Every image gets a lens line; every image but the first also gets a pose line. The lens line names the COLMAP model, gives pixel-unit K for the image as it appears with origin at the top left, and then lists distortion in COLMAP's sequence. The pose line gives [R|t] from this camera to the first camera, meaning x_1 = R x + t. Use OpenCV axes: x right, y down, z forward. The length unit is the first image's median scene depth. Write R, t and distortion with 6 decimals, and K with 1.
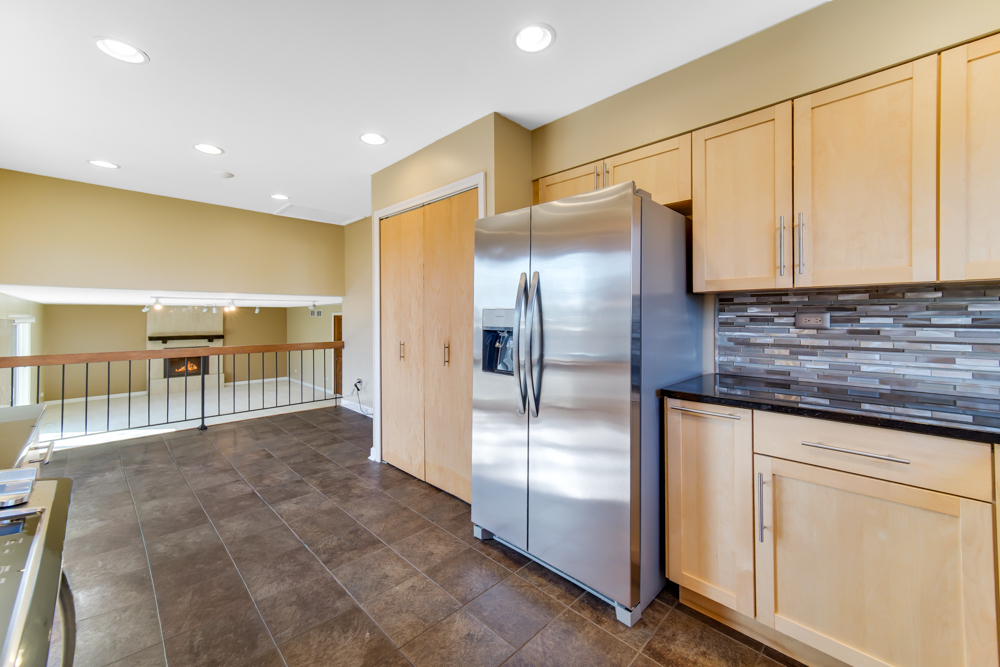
lens RADIAL K [[416.8, 0, 497.4], [0, 416.8, 314.7], [0, 0, 1]] dist [0.006369, 0.000291]
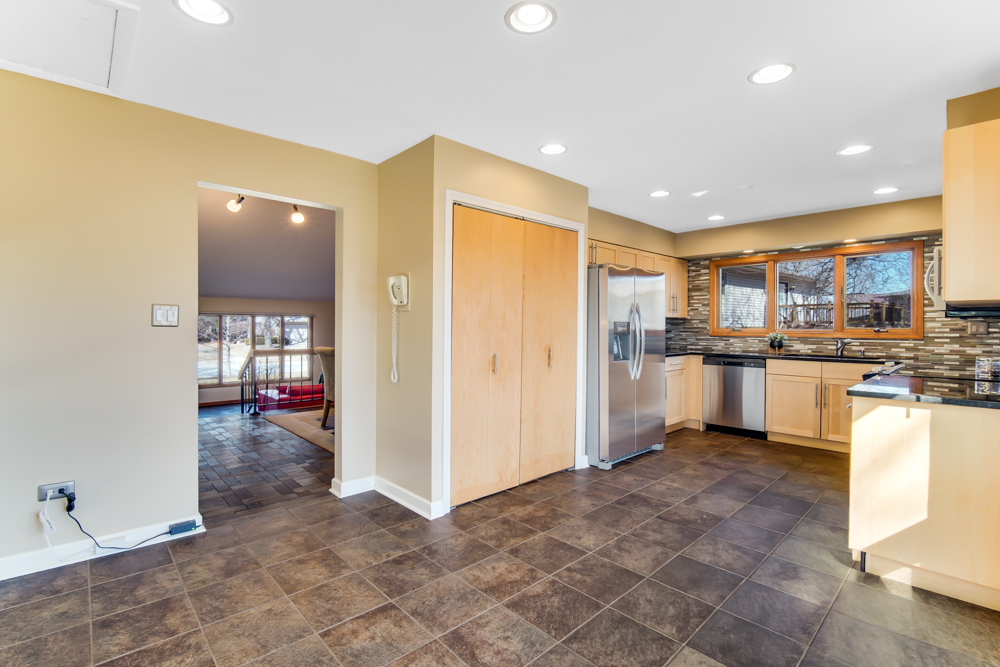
lens RADIAL K [[453.9, 0, 460.3], [0, 453.9, 326.0], [0, 0, 1]] dist [-0.004794, -0.002185]
pose [[0.067939, -0.000169, 0.997689, -1.136203], [-0.008787, 0.999961, 0.000768, 0.003720], [-0.997651, -0.008819, 0.067935, 0.929984]]
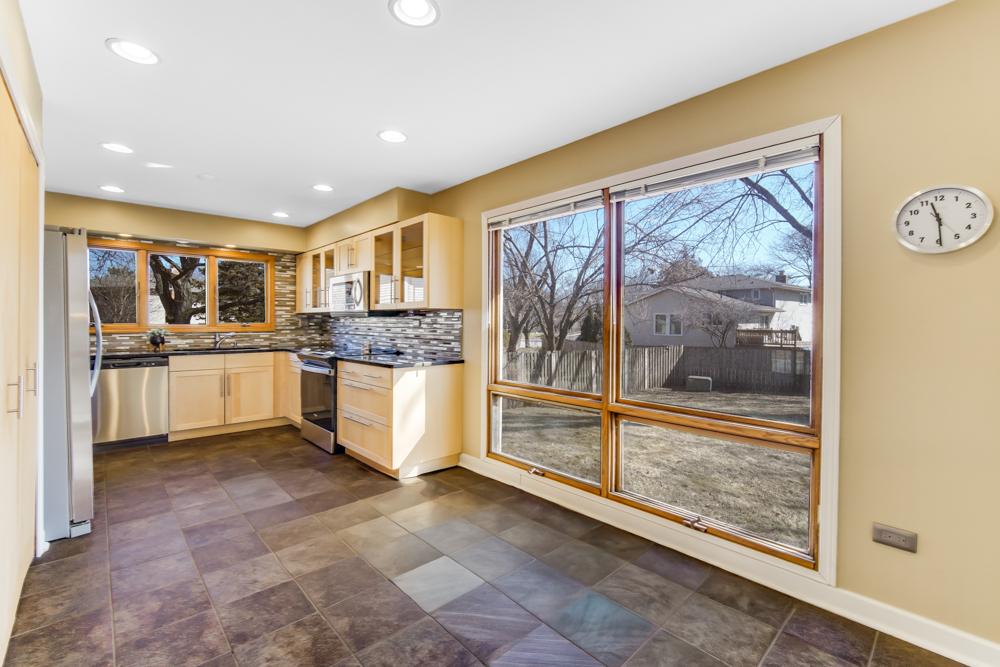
lens RADIAL K [[453.9, 0, 539.3], [0, 453.9, 330.2], [0, 0, 1]] dist [-0.004794, -0.002185]
pose [[-0.999404, -0.002740, -0.034419, -0.738695], [-0.003116, 0.999936, 0.010879, 0.004952], [0.034387, 0.010980, -0.999348, 1.402576]]
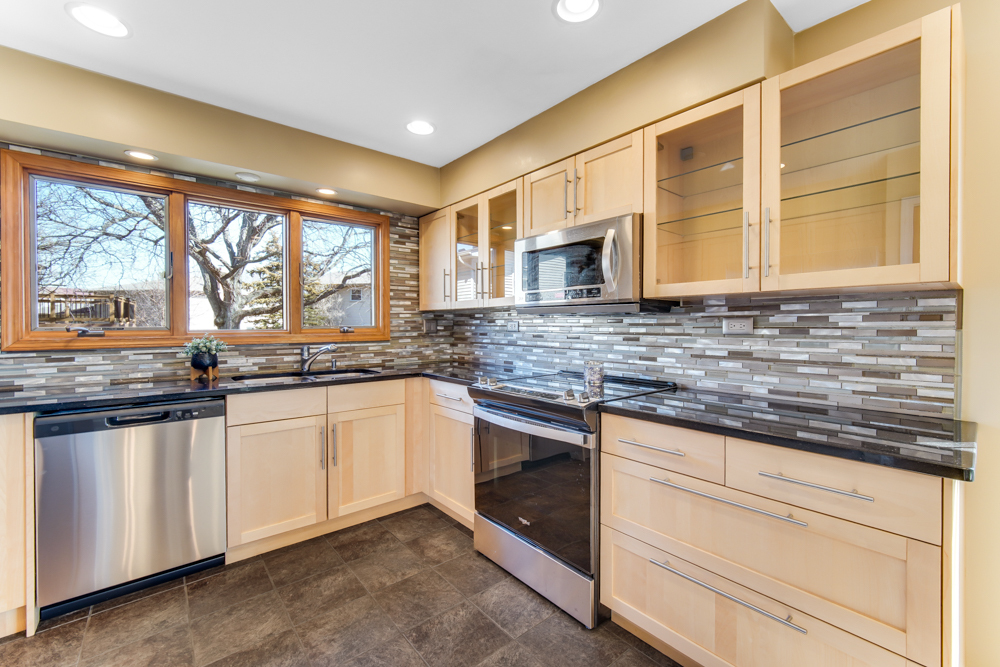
lens RADIAL K [[434.7, 0, 528.1], [0, 434.7, 330.2], [0, 0, 1]] dist [0.006539, -0.000030]
pose [[-0.999510, 0.001488, 0.031268, -0.196865], [0.001731, 0.999968, 0.007747, 0.000592], [-0.031255, 0.007797, -0.999481, 0.711523]]
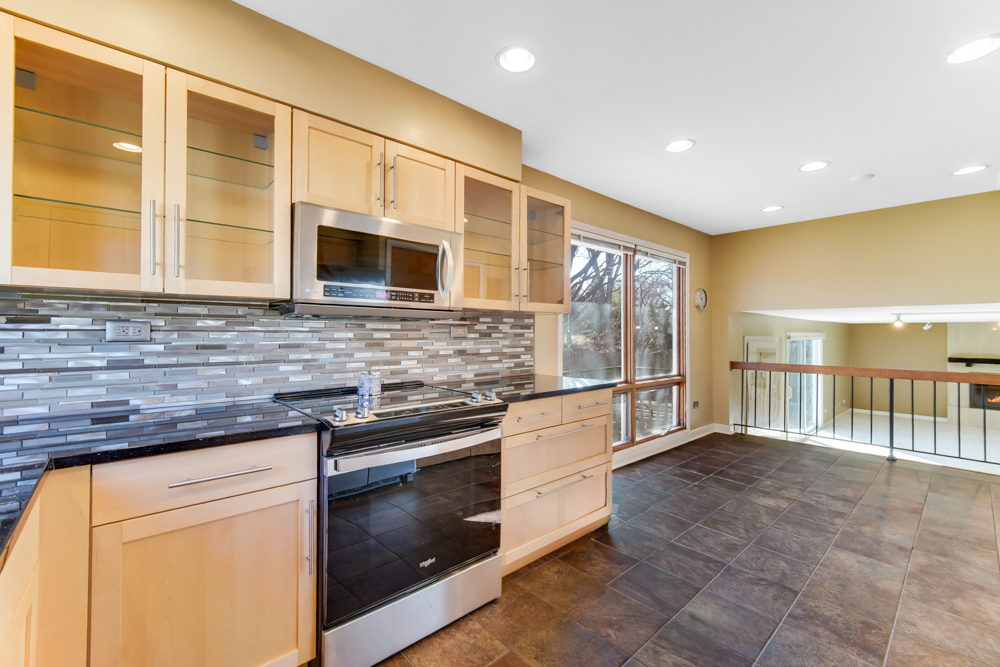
lens RADIAL K [[416.8, 0, 500.7], [0, 416.8, 330.0], [0, 0, 1]] dist [0.006369, 0.000291]
pose [[-0.017949, 0.001645, -0.999838, 0.283305], [-0.006097, 0.999980, 0.001755, -0.004358], [0.999820, 0.006128, -0.017939, 0.235977]]
